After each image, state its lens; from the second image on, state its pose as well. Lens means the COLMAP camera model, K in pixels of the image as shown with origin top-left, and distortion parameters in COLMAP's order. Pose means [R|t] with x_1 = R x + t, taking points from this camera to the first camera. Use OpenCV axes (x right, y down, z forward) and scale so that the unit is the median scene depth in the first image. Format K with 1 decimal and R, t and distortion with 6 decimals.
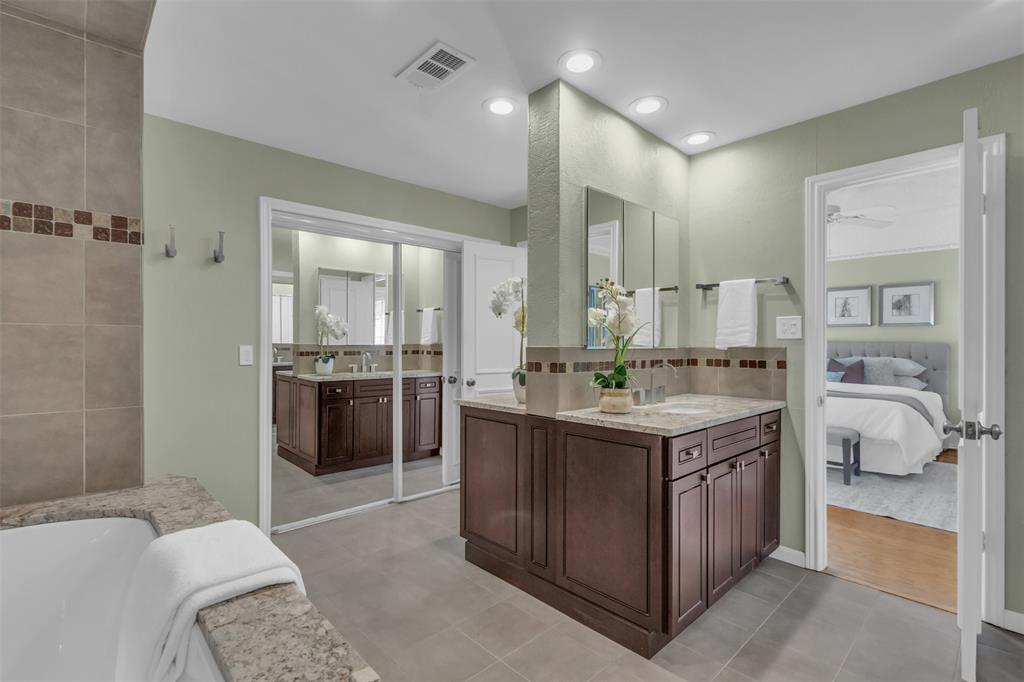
lens RADIAL K [[478.3, 0, 506.1], [0, 478.3, 343.0], [0, 0, 1]] dist [-0.000860, 0.000650]
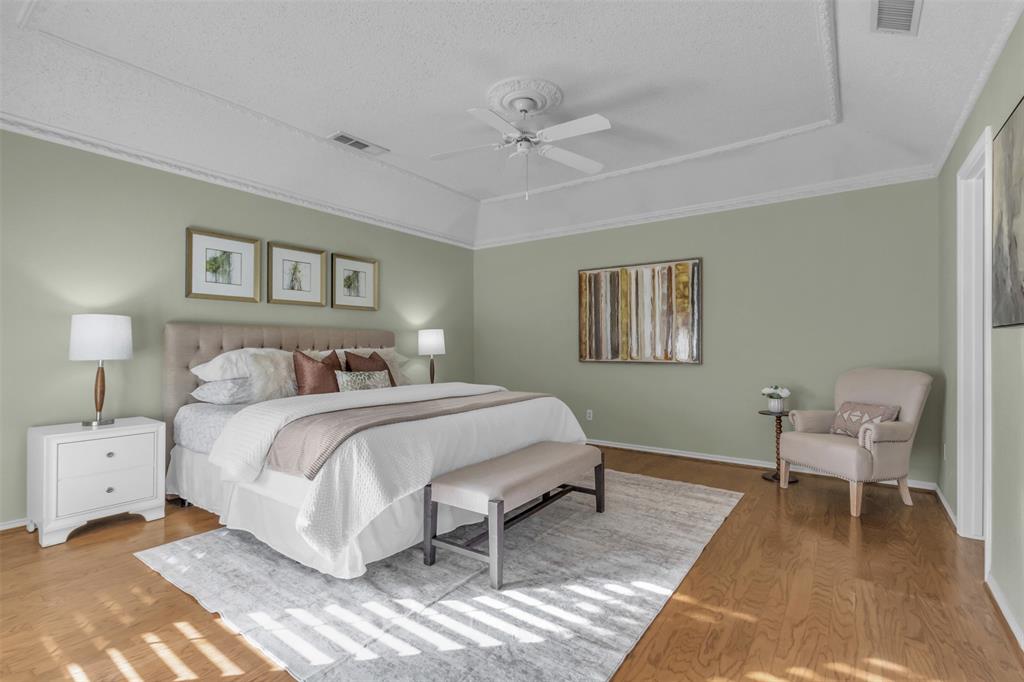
lens RADIAL K [[478.3, 0, 504.6], [0, 478.3, 337.8], [0, 0, 1]] dist [-0.000860, 0.000650]
pose [[-0.203079, -0.015448, 0.979041, -0.022694], [-0.018331, 0.999760, 0.011973, 0.000174], [-0.978991, -0.015515, -0.203313, 0.942191]]
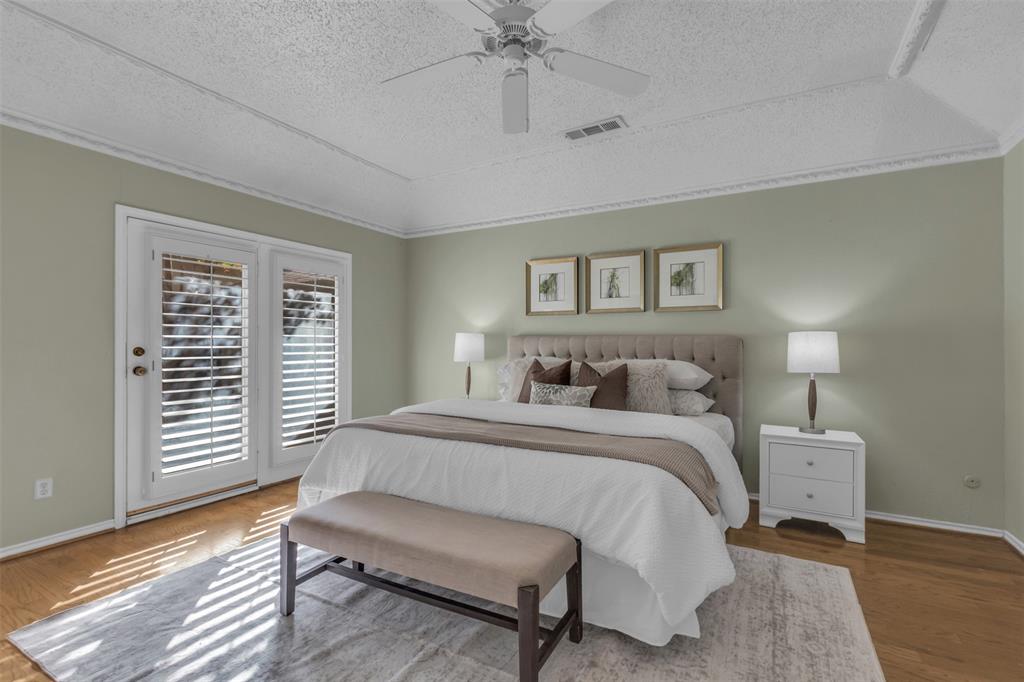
lens RADIAL K [[478.3, 0, 511.3], [0, 478.3, 346.2], [0, 0, 1]] dist [-0.000860, 0.000650]
pose [[0.952826, -0.008025, 0.303411, 0.420253], [0.006198, 0.999956, 0.006986, 0.007037], [-0.303453, -0.004776, 0.952834, 0.464218]]
